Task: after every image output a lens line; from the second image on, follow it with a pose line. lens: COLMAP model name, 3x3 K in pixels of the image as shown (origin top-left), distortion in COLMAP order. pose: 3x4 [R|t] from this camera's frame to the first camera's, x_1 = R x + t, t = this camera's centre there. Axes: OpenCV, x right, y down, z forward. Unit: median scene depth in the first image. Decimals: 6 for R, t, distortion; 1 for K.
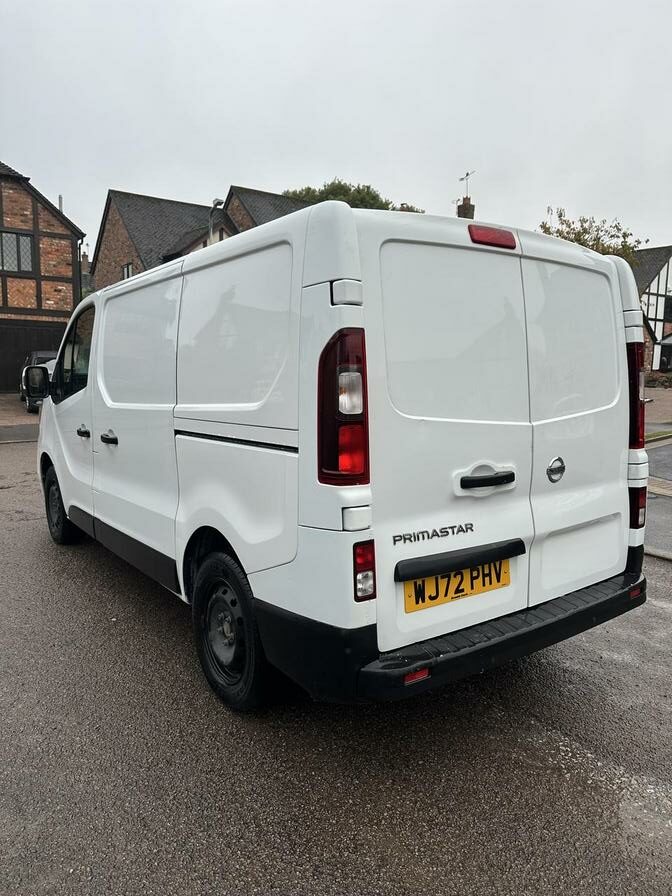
lens RADIAL K [[625.6, 0, 343.6], [0, 625.6, 449.7], [0, 0, 1]] dist [0.100309, -0.175503]
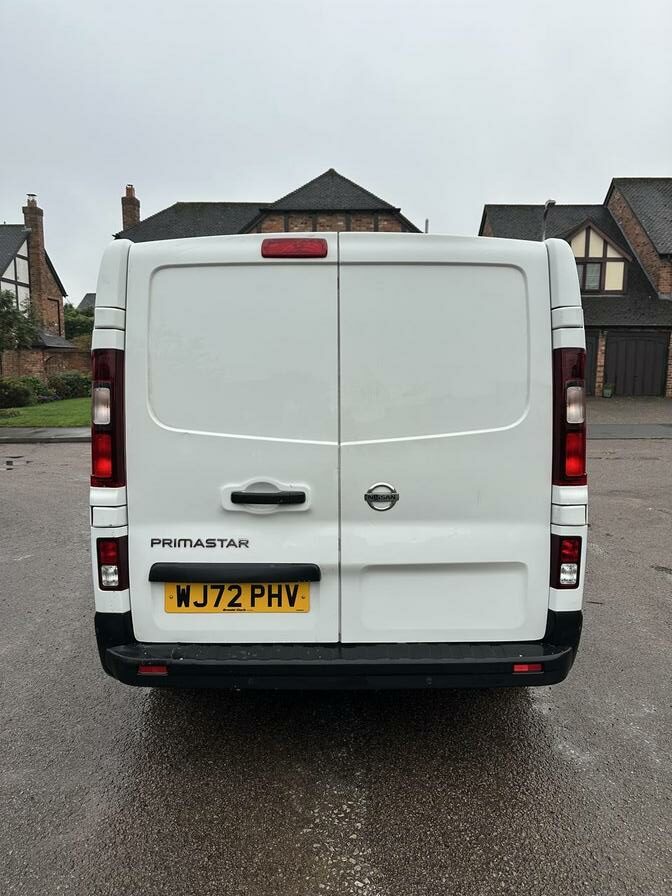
lens RADIAL K [[625.6, 0, 343.6], [0, 625.6, 449.7], [0, 0, 1]] dist [0.100309, -0.175503]
pose [[0.812794, 0.060671, -0.579383, 0.878562], [-0.065753, 0.997761, 0.012239, -0.046076], [0.578829, 0.028148, 0.814963, 0.267848]]
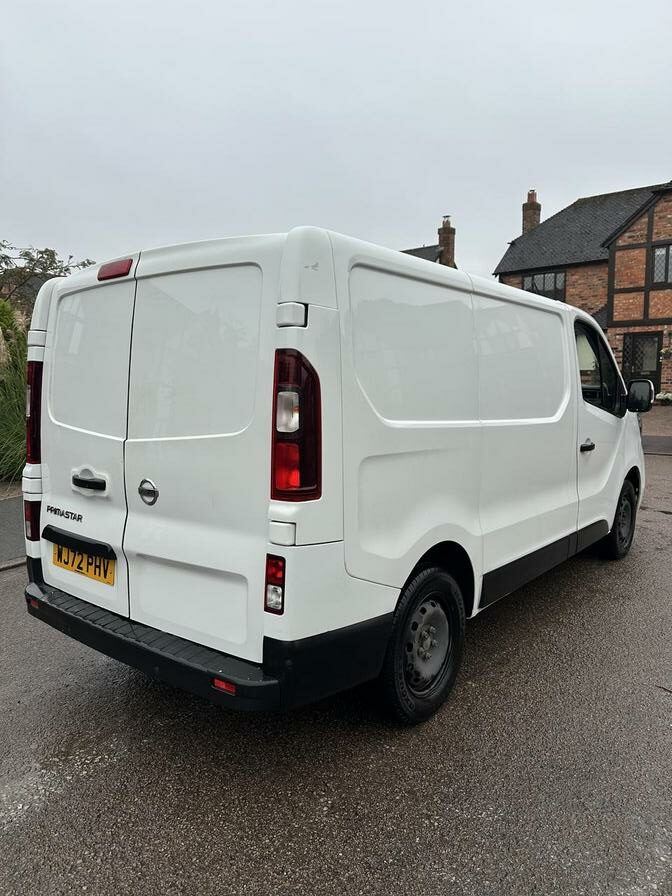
lens RADIAL K [[625.6, 0, 343.6], [0, 625.6, 449.7], [0, 0, 1]] dist [0.100309, -0.175503]
pose [[0.275830, 0.095486, -0.956452, 1.459788], [-0.107265, 0.991896, 0.068090, -0.141228], [0.955203, 0.083812, 0.283837, 1.102176]]
